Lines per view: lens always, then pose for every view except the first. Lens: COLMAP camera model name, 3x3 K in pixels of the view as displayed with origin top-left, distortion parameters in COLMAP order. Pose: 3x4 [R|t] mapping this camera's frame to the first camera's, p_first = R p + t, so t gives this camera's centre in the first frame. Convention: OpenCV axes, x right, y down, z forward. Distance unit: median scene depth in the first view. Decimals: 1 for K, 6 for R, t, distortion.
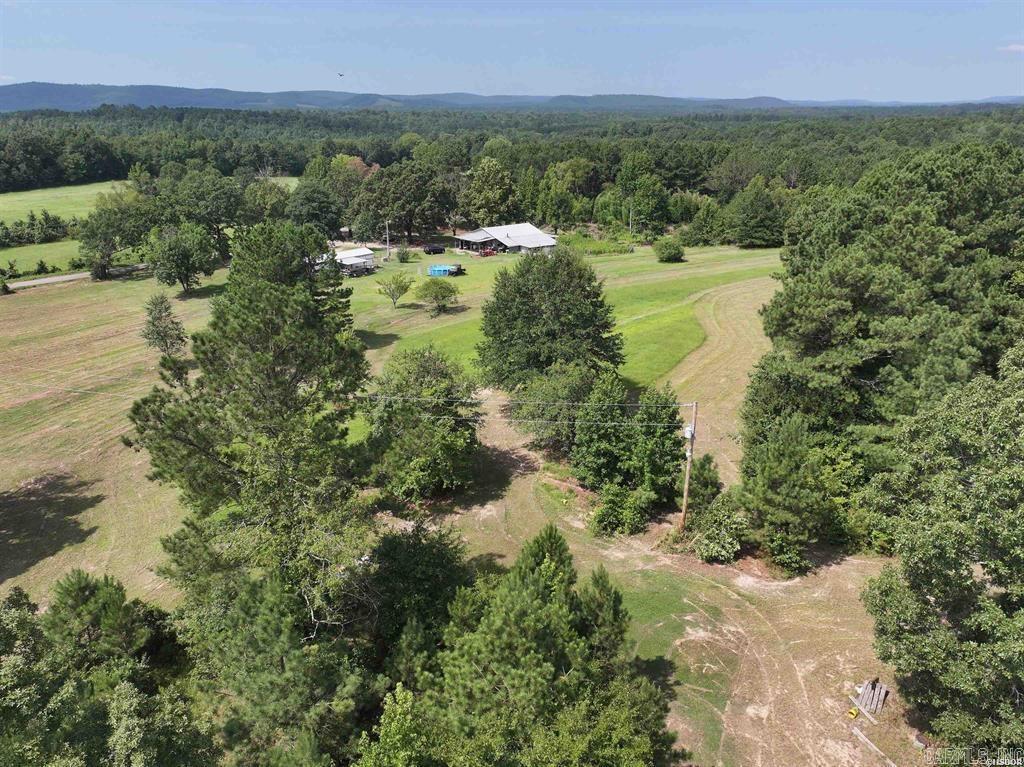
lens RADIAL K [[830.2, 0, 512.7], [0, 830.2, 382.6], [0, 0, 1]] dist [0.014245, 0.009963]
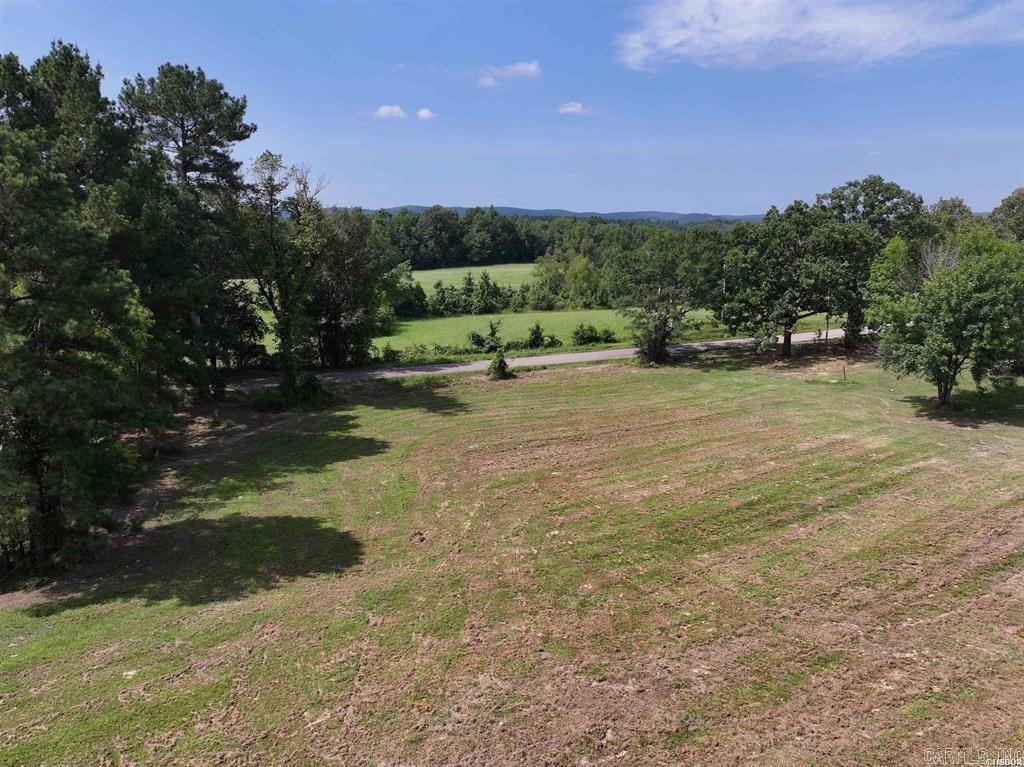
lens RADIAL K [[830.2, 0, 511.5], [0, 830.2, 383.5], [0, 0, 1]] dist [0.014245, 0.009963]
pose [[0.930933, 0.075840, -0.357229, -0.277527], [-0.122795, 0.986248, -0.110620, -0.031093], [0.343927, 0.146846, 0.927443, 0.350597]]
